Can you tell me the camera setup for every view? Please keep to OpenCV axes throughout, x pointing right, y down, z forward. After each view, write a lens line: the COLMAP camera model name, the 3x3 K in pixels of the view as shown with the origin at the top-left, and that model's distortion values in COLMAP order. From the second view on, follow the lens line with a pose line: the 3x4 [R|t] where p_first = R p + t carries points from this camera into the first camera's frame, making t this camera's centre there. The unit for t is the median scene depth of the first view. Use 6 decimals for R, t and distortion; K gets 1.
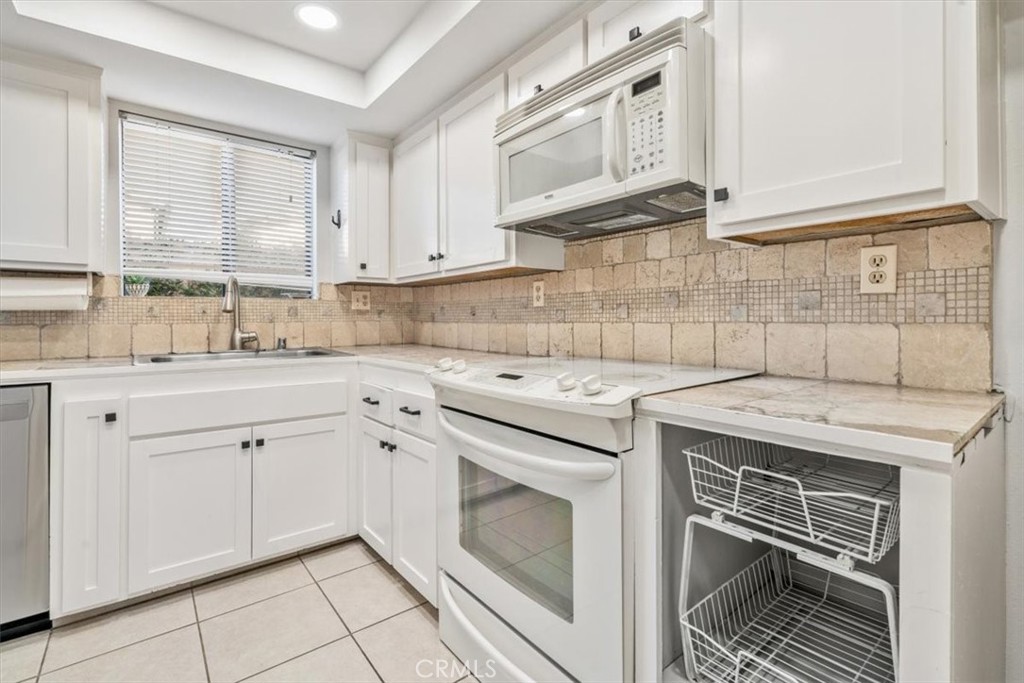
lens RADIAL K [[464.2, 0, 506.1], [0, 464.2, 315.6], [0, 0, 1]] dist [-0.002740, 0.001240]
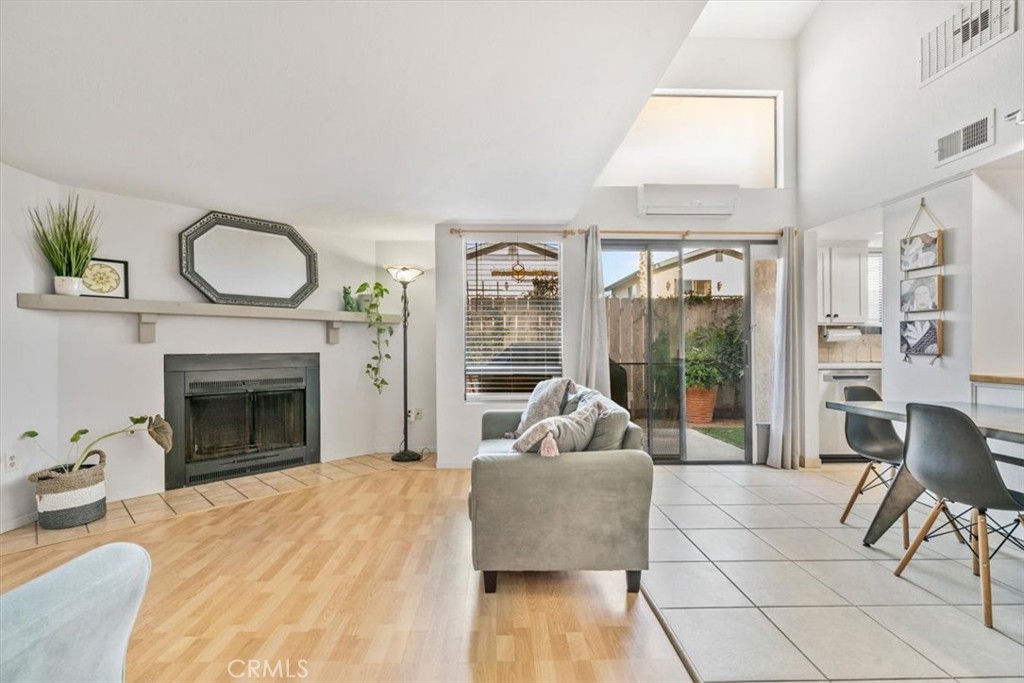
lens RADIAL K [[464.2, 0, 498.3], [0, 464.2, 340.6], [0, 0, 1]] dist [-0.002740, 0.001240]
pose [[0.782420, -0.000539, -0.622751, -0.807669], [-0.005224, 0.999959, -0.007429, 0.010596], [0.622729, 0.009066, 0.782385, -1.896519]]
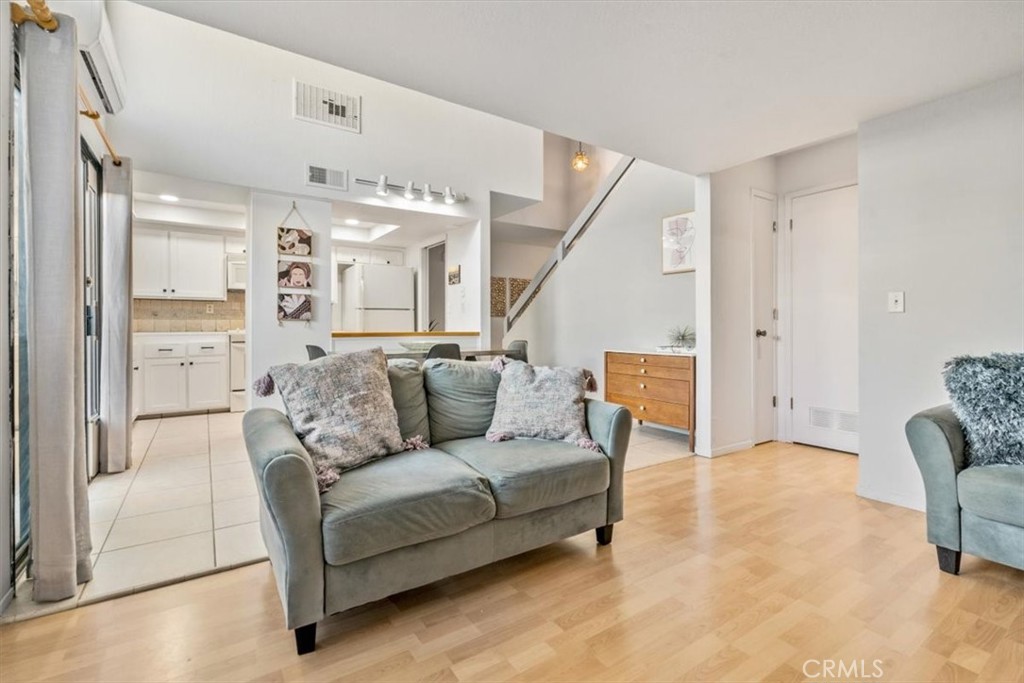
lens RADIAL K [[464.2, 0, 500.8], [0, 464.2, 334.6], [0, 0, 1]] dist [-0.002740, 0.001240]
pose [[0.099828, -0.006497, 0.994983, -2.509451], [-0.004070, 0.999968, 0.006938, 0.080758], [-0.994996, -0.004742, 0.099799, -0.983645]]
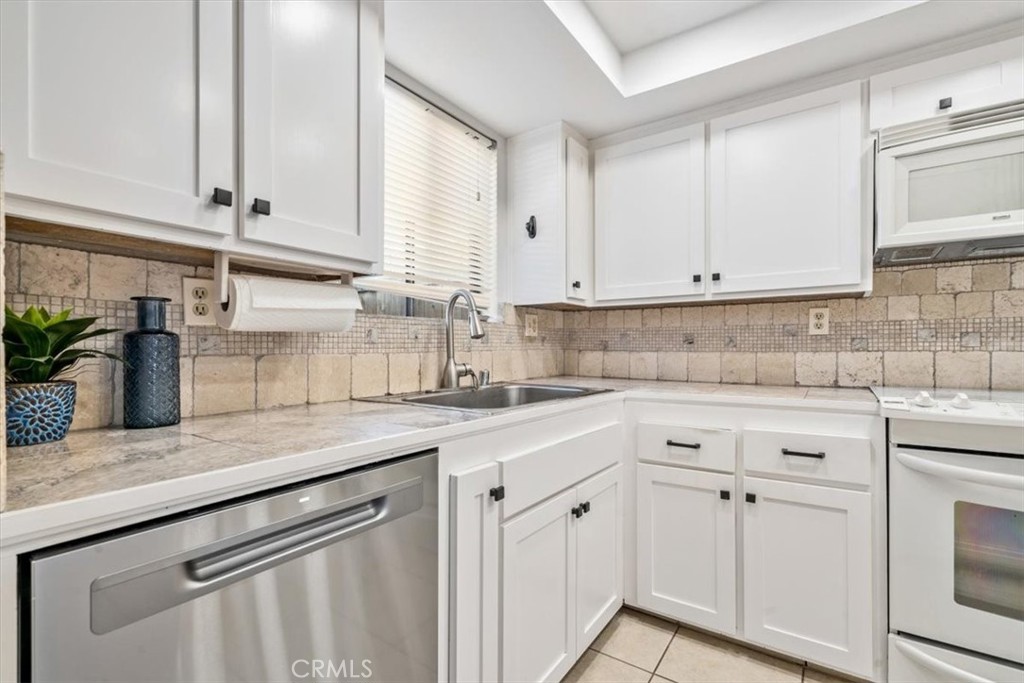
lens RADIAL K [[464.2, 0, 518.1], [0, 464.2, 344.0], [0, 0, 1]] dist [-0.002740, 0.001240]
pose [[0.955984, 0.004217, 0.293388, -0.813599], [-0.003550, 0.999990, -0.002806, 0.004939], [-0.293396, 0.001641, 0.955989, 0.279287]]
